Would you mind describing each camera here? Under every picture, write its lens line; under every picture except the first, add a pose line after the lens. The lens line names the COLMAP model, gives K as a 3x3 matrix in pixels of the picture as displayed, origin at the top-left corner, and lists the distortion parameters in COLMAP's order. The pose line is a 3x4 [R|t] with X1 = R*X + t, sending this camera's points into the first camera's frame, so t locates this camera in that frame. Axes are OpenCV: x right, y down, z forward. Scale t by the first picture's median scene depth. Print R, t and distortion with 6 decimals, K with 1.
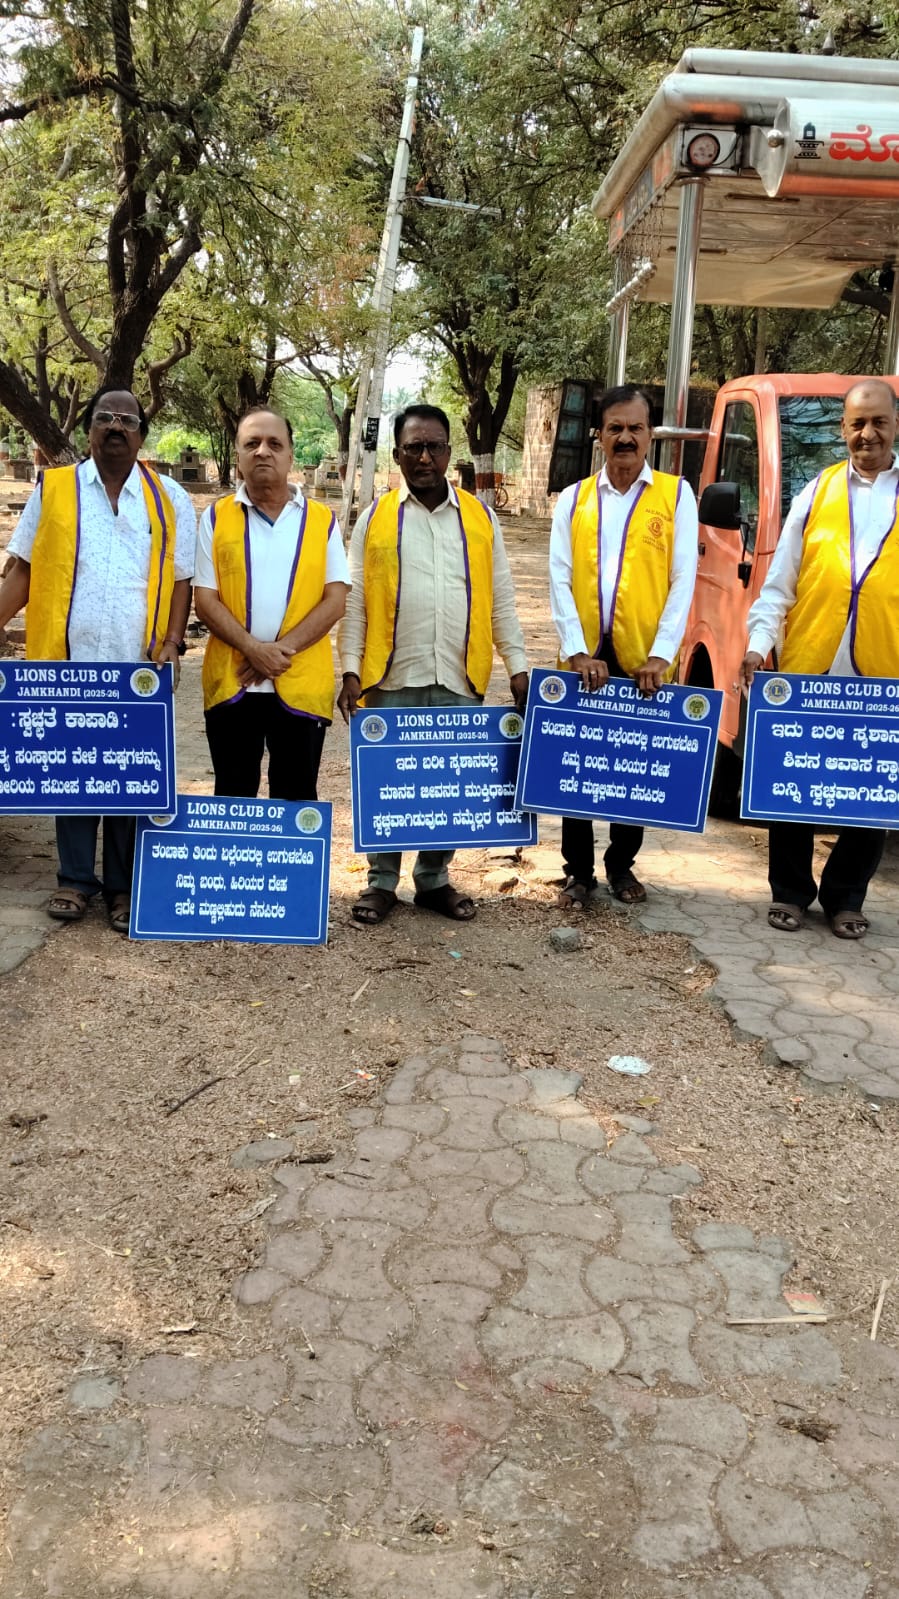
lens RADIAL K [[1320.6, 0, 315.8], [0, 1320.6, 795.3], [0, 0, 1]] dist [0.236371, -0.417313]
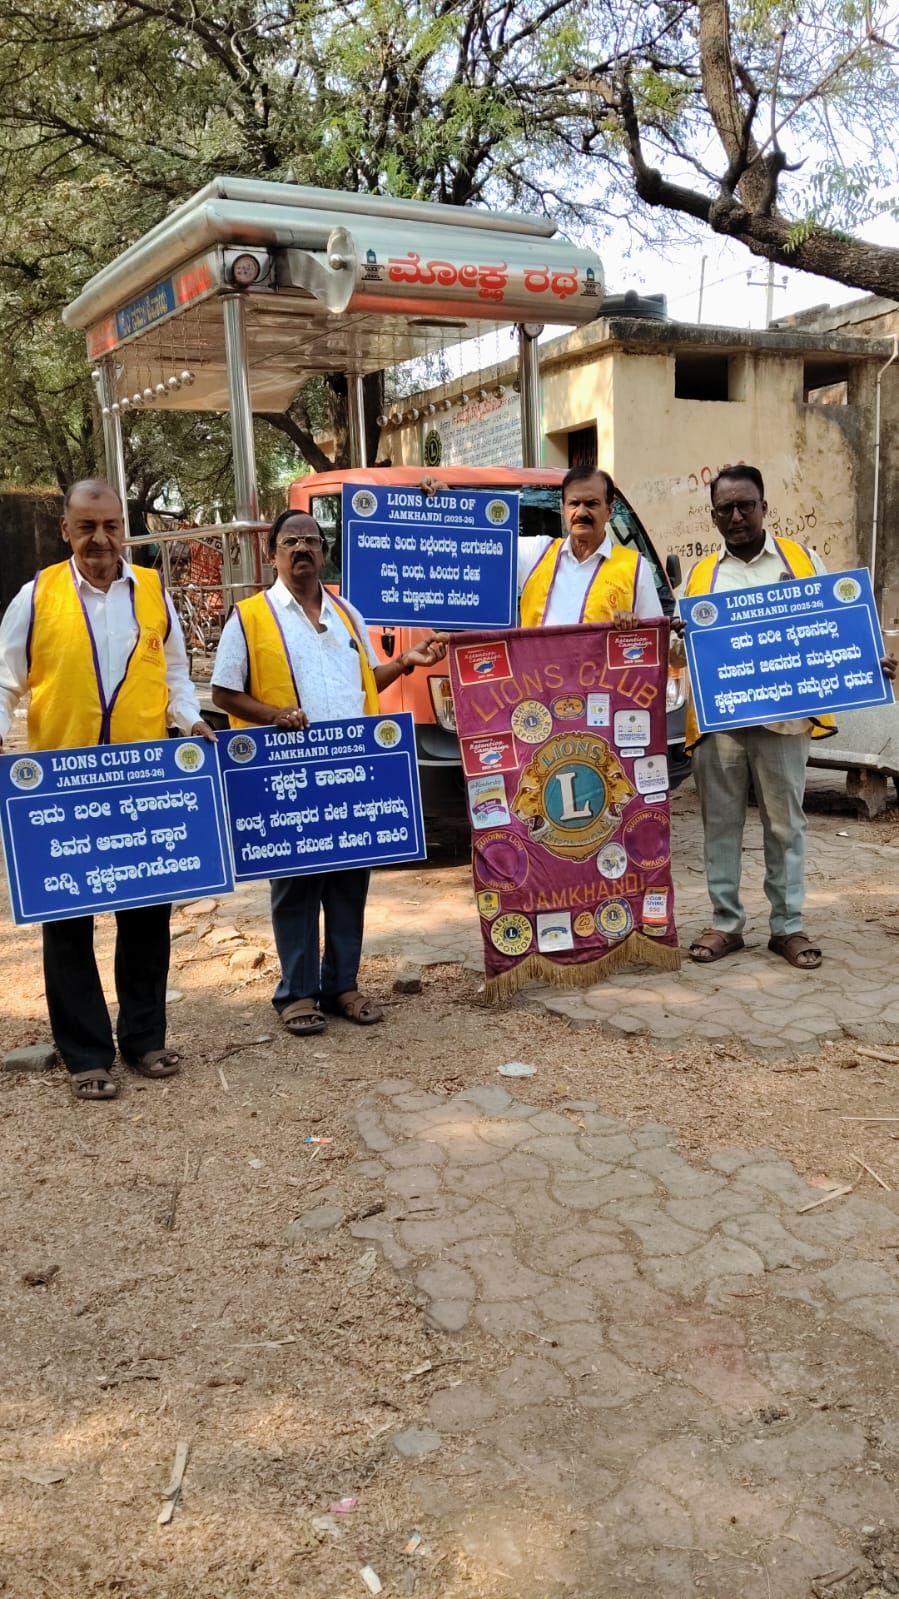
lens RADIAL K [[1360.3, 0, 487.0], [0, 1360.3, 797.1], [0, 0, 1]] dist [0.143038, -0.276549]
pose [[0.837543, -0.121476, 0.532697, -0.524180], [0.157926, 0.987179, -0.023187, 0.000955], [-0.523050, 0.103547, 0.845989, 0.050228]]
